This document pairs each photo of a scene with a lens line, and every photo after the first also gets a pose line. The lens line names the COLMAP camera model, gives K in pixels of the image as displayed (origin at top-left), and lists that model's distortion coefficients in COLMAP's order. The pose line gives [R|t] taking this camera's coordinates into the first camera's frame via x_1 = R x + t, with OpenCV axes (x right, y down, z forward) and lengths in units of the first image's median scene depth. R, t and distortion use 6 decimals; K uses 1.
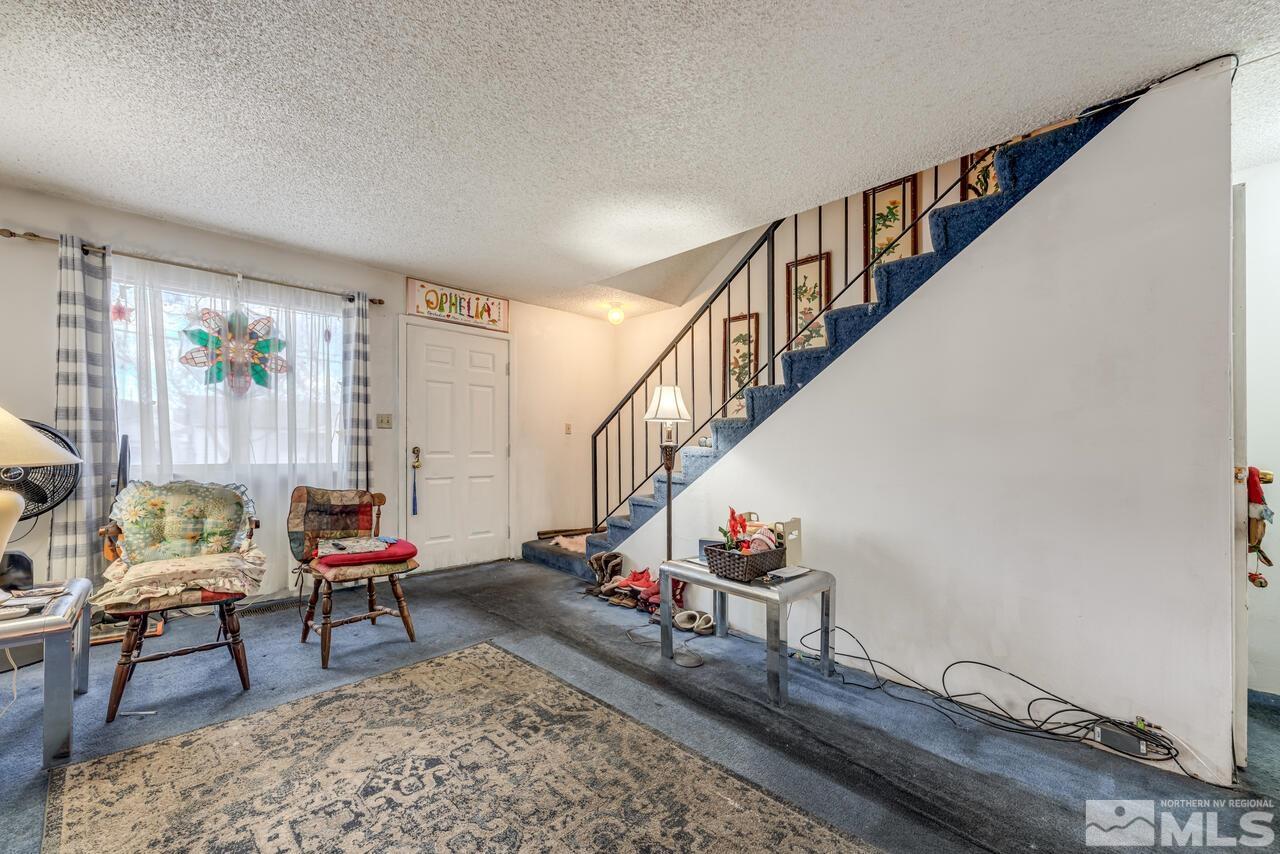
lens RADIAL K [[513.2, 0, 630.9], [0, 513.2, 444.9], [0, 0, 1]] dist [0.000023, 0.000068]
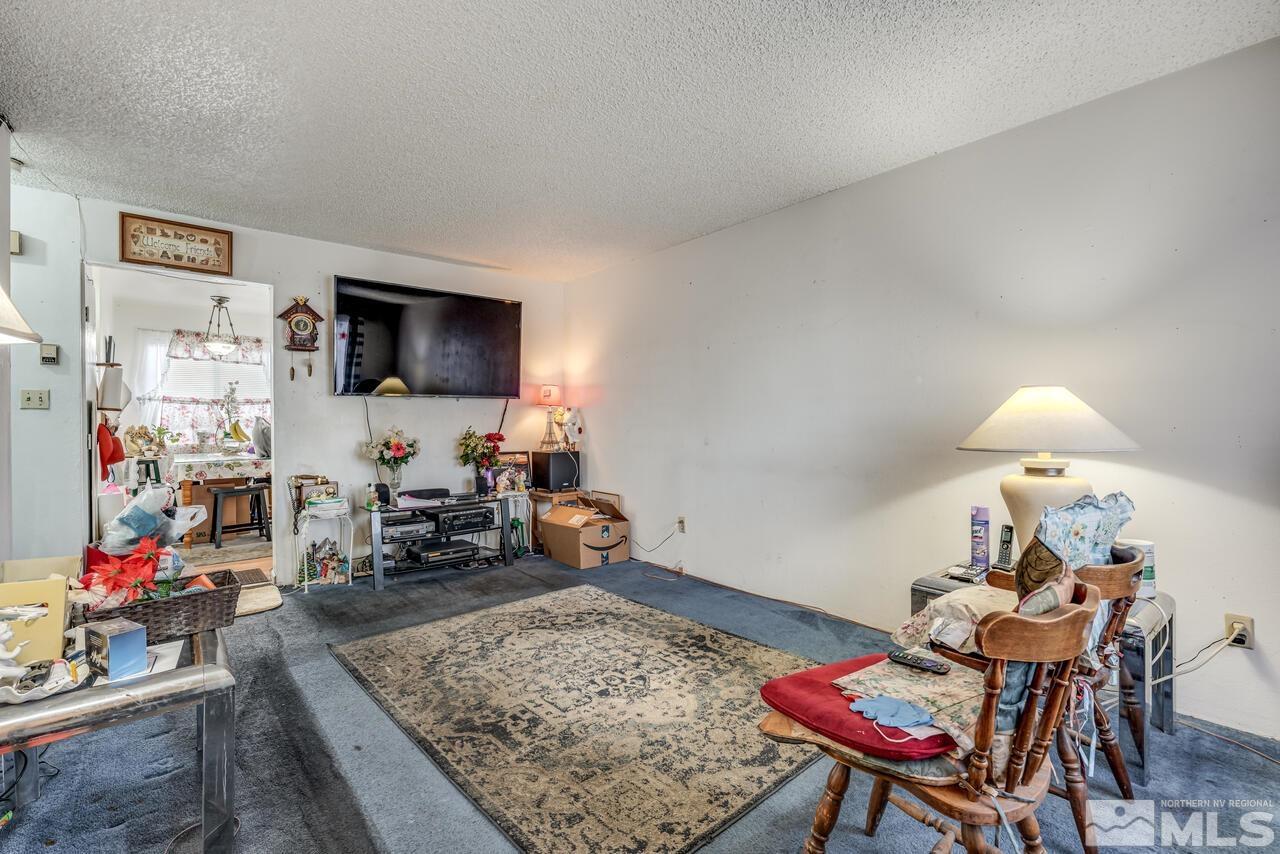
lens RADIAL K [[571.6, 0, 640.0], [0, 571.6, 427.0], [0, 0, 1]] dist [0.001969, 0.000083]
pose [[-0.998610, -0.010055, 0.051734, -0.371575], [-0.009122, 0.999792, 0.018224, -0.015998], [-0.051906, 0.017726, -0.998495, 1.610869]]
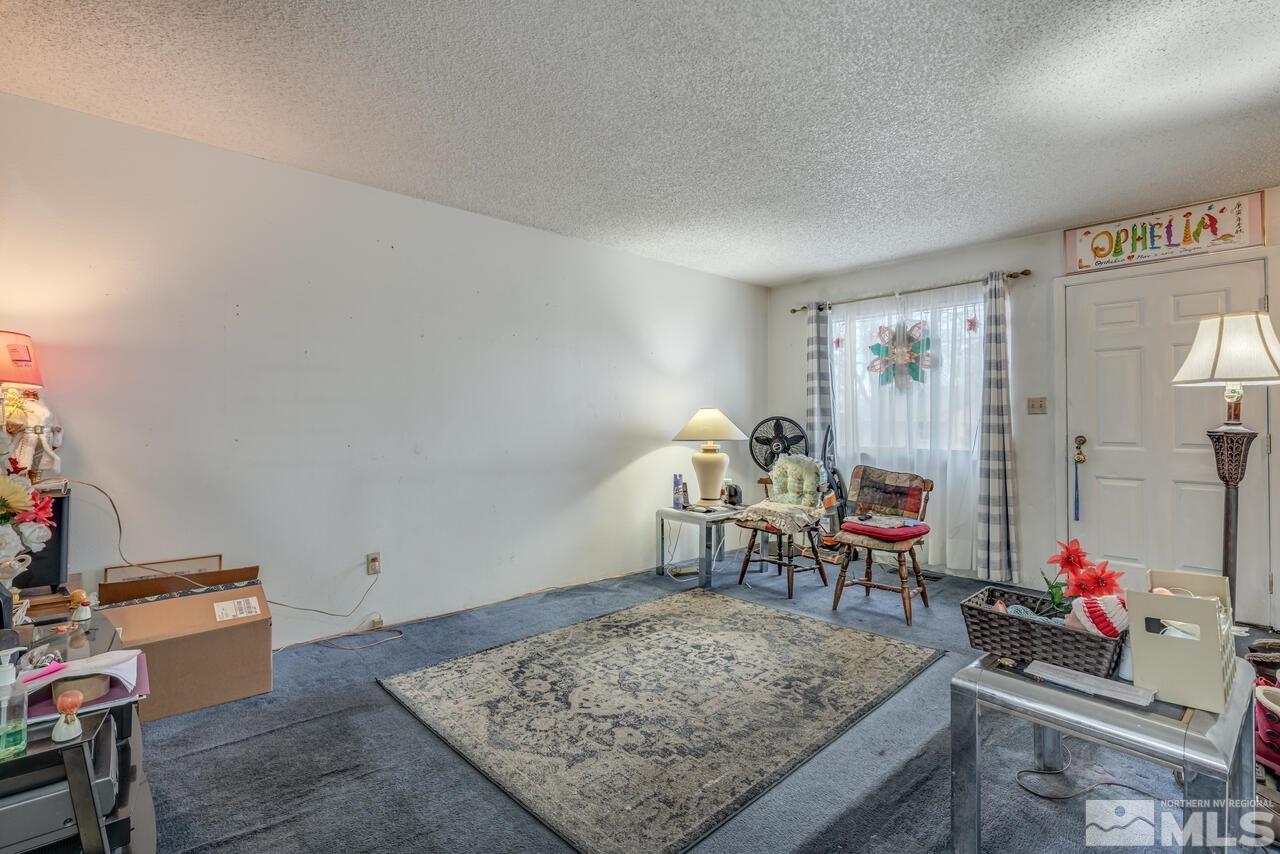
lens RADIAL K [[593.9, 0, 640.0], [0, 593.9, 427.0], [0, 0, 1]] dist [-0.002417, -0.000363]
pose [[-0.024676, -0.009665, -0.999649, 0.857780], [-0.009610, 0.999909, -0.009431, 0.008567], [0.999649, 0.009374, -0.024767, 0.553075]]
